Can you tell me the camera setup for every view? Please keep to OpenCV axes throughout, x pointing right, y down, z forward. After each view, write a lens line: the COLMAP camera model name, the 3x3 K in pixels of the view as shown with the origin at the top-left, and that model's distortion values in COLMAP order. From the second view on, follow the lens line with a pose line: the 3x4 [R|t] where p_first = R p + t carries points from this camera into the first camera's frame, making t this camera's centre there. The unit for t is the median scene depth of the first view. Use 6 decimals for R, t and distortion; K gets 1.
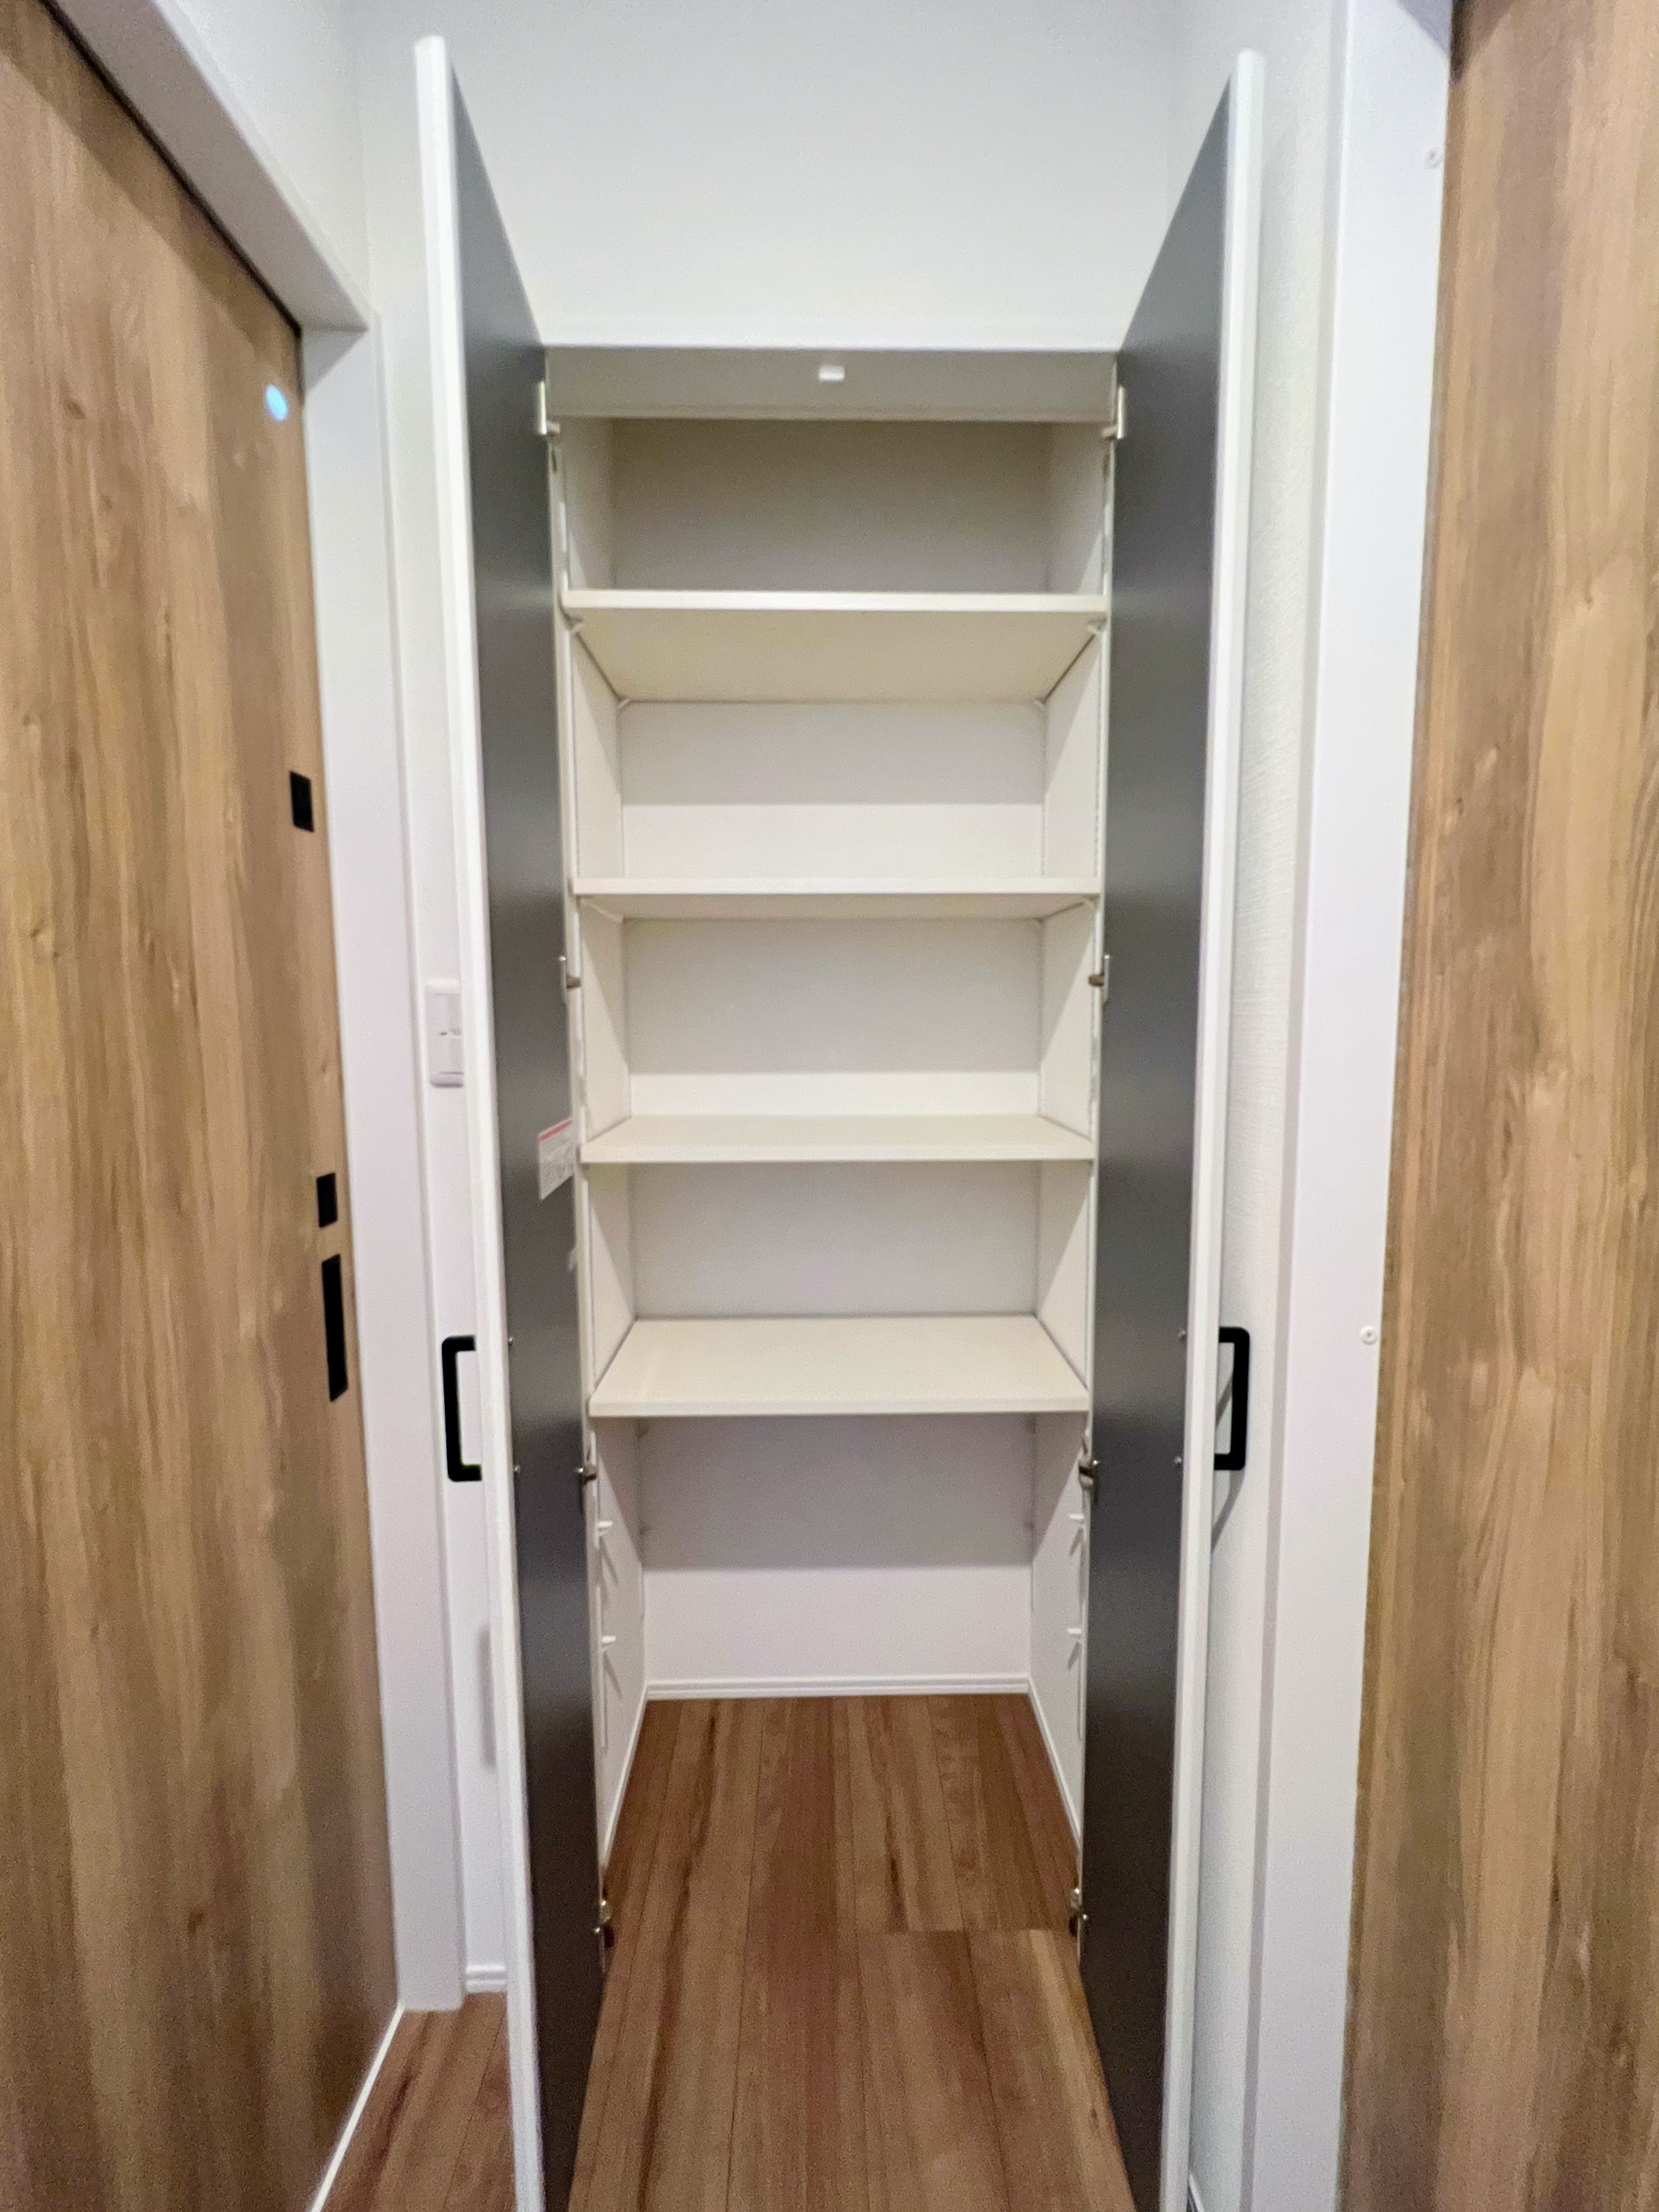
lens RADIAL K [[895.0, 0, 825.7], [0, 895.0, 1106.3], [0, 0, 1]] dist [0.002461, 0.001043]
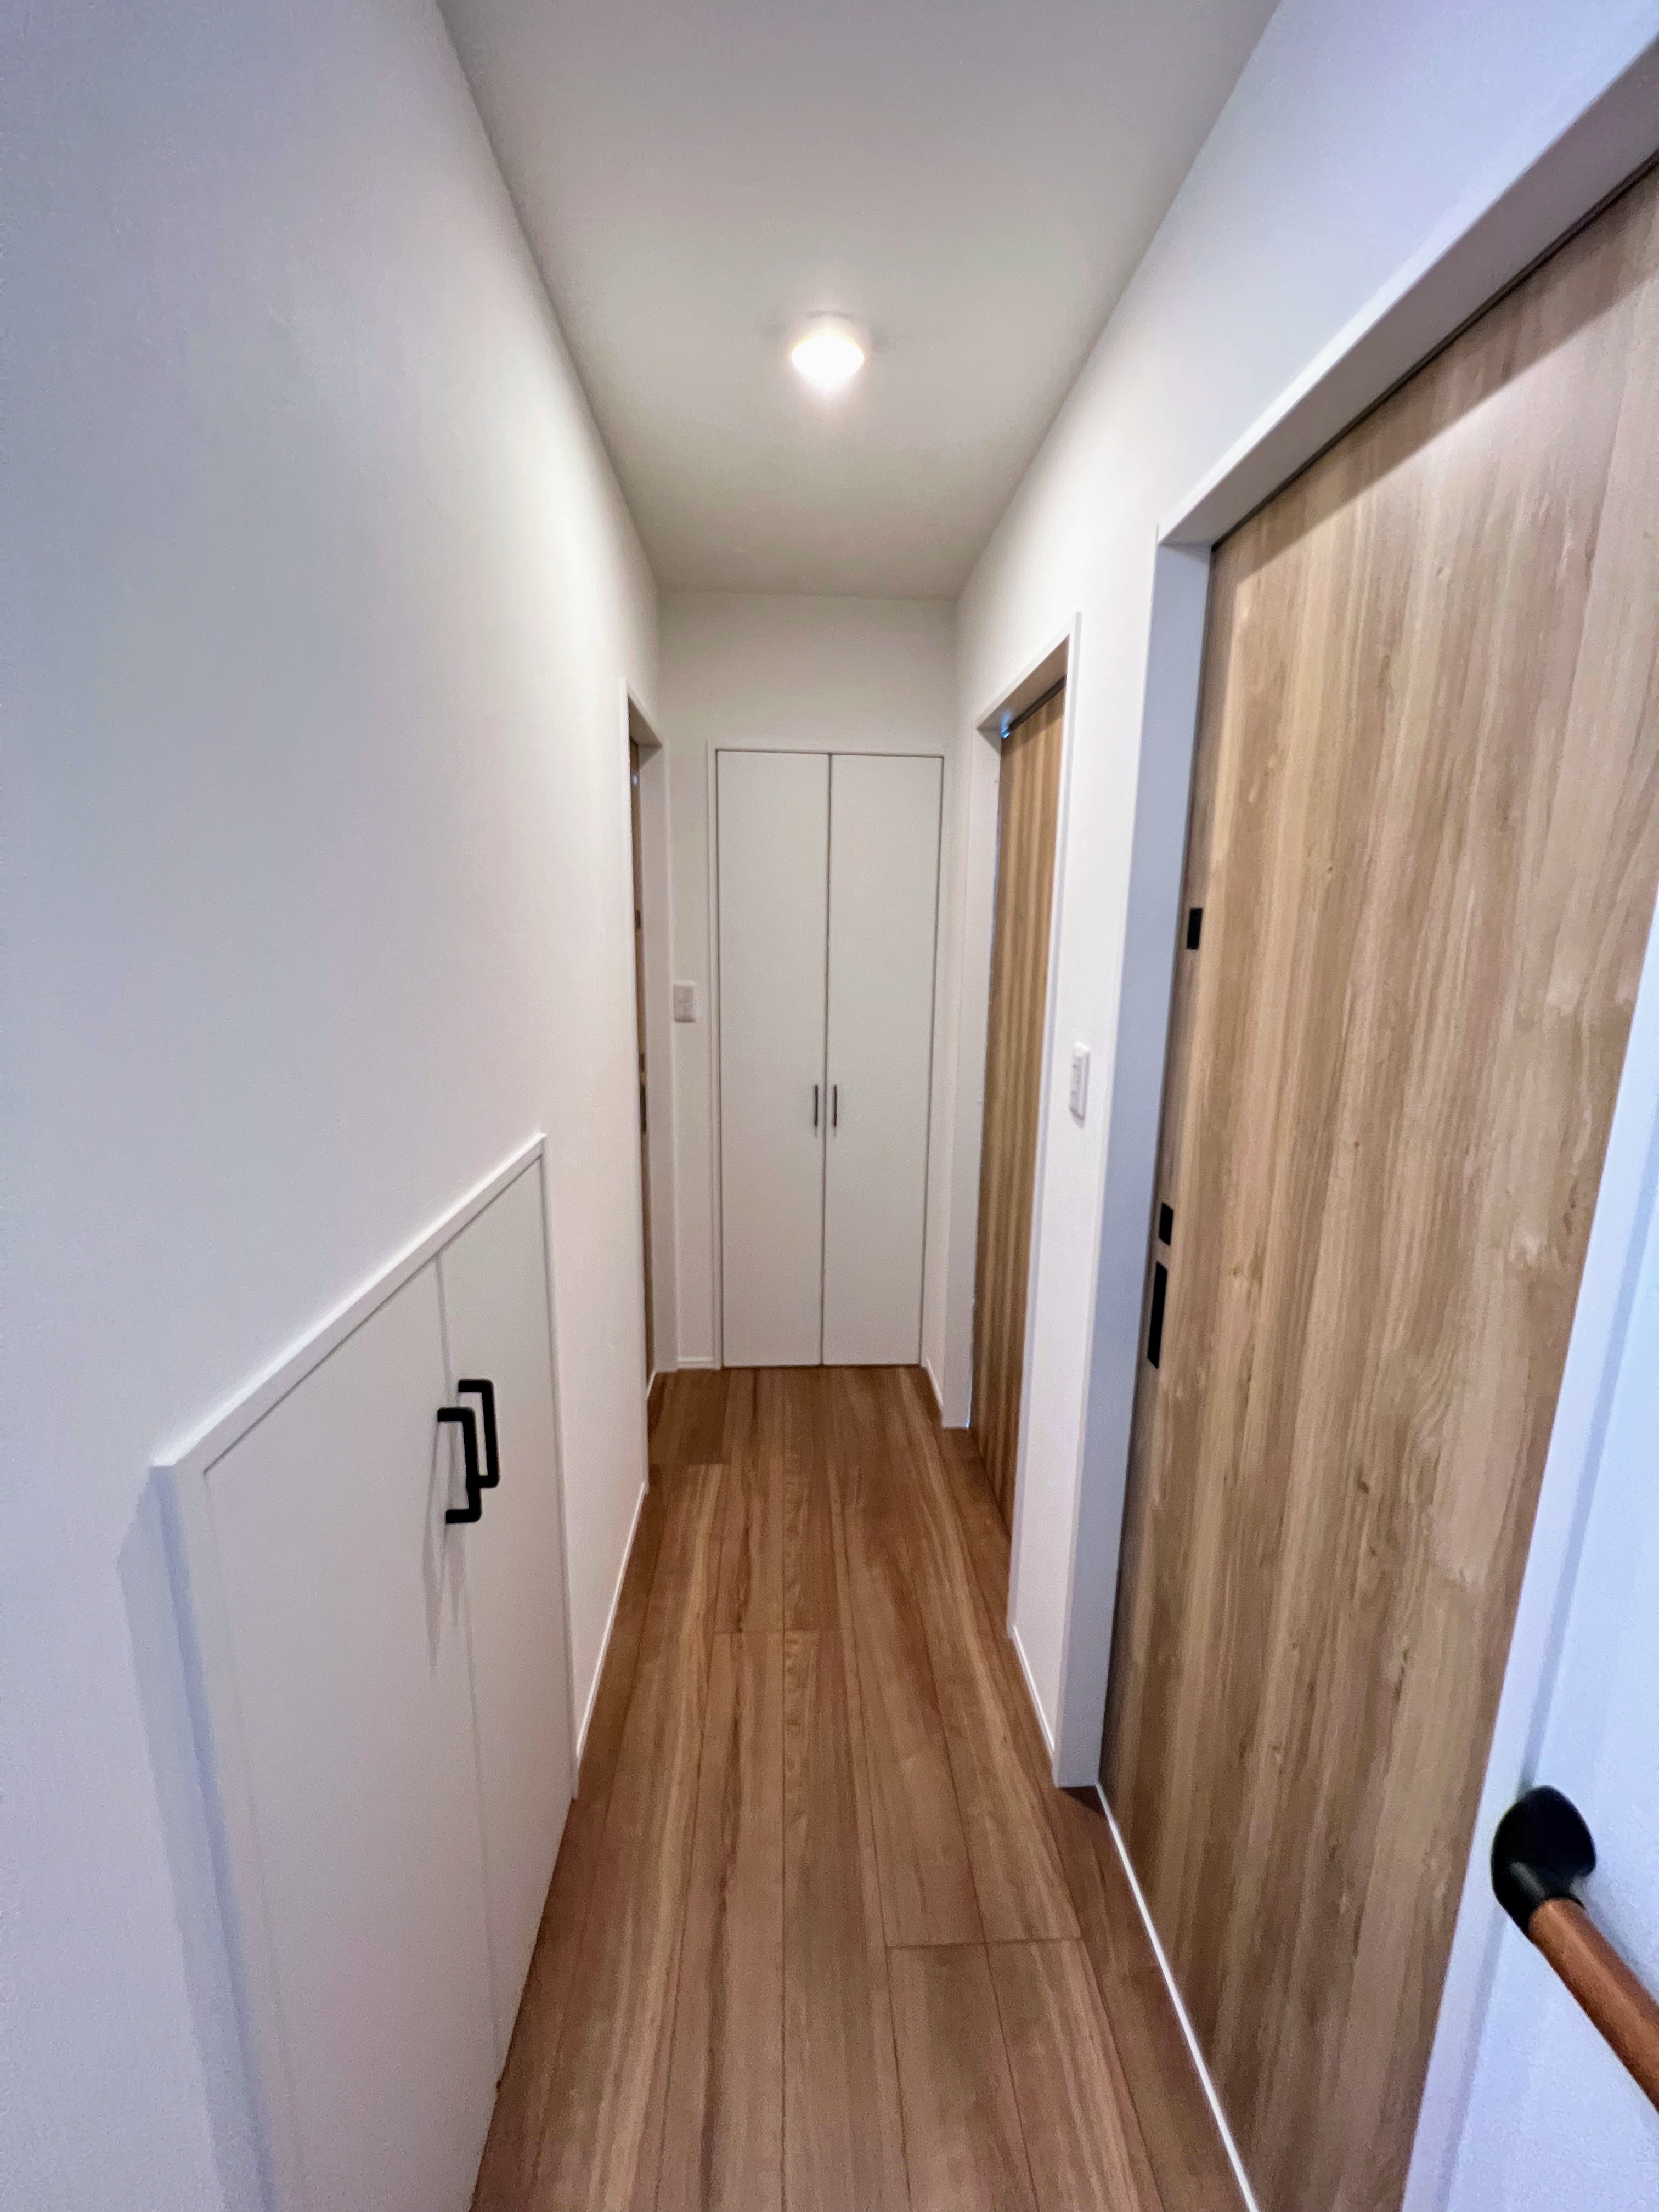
lens RADIAL K [[894.9, 0, 830.7], [0, 894.9, 1104.7], [0, 0, 1]] dist [0.002461, 0.001043]
pose [[-0.999454, -0.008471, -0.031933, 0.005097], [-0.017426, 0.956346, 0.291716, 0.142169], [0.028068, 0.292113, -0.955972, 2.054533]]
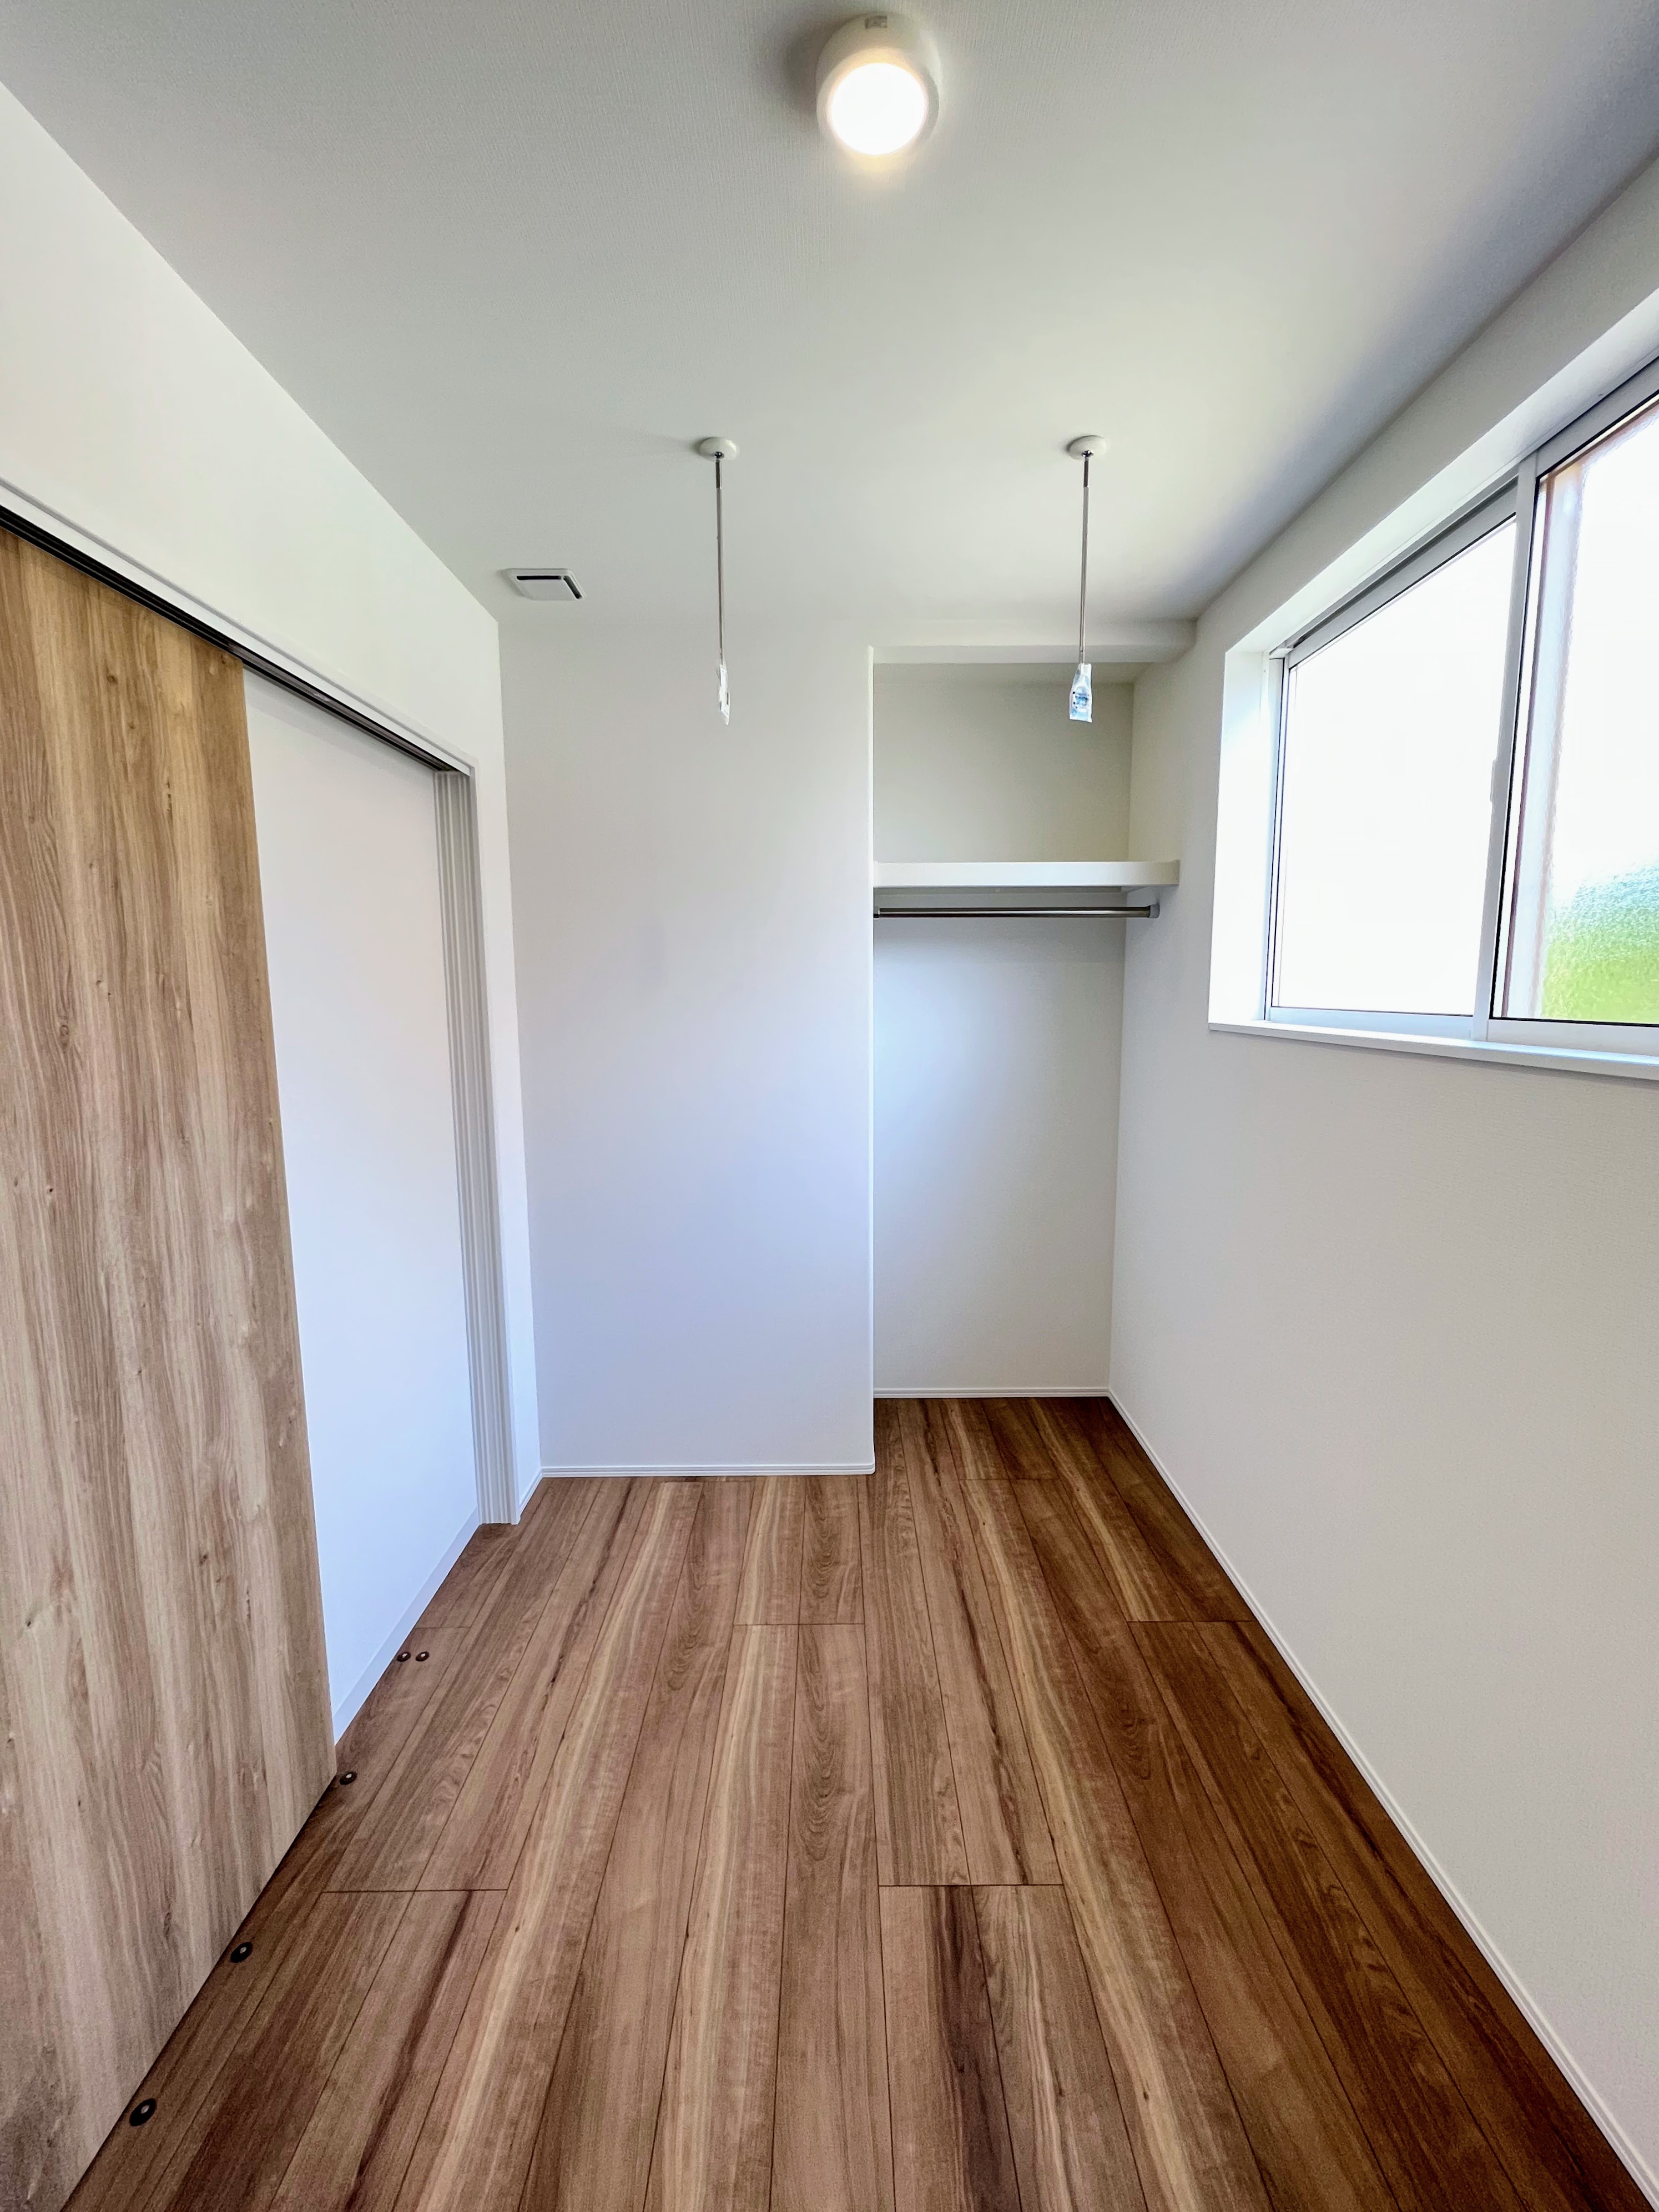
lens RADIAL K [[894.9, 0, 834.4], [0, 894.9, 1104.9], [0, 0, 1]] dist [0.002461, 0.001043]
pose [[0.999893, 0.002799, -0.014329, 0.545676], [-0.002324, 0.999451, 0.033053, -0.008801], [0.014414, -0.033016, 0.999351, -0.687479]]
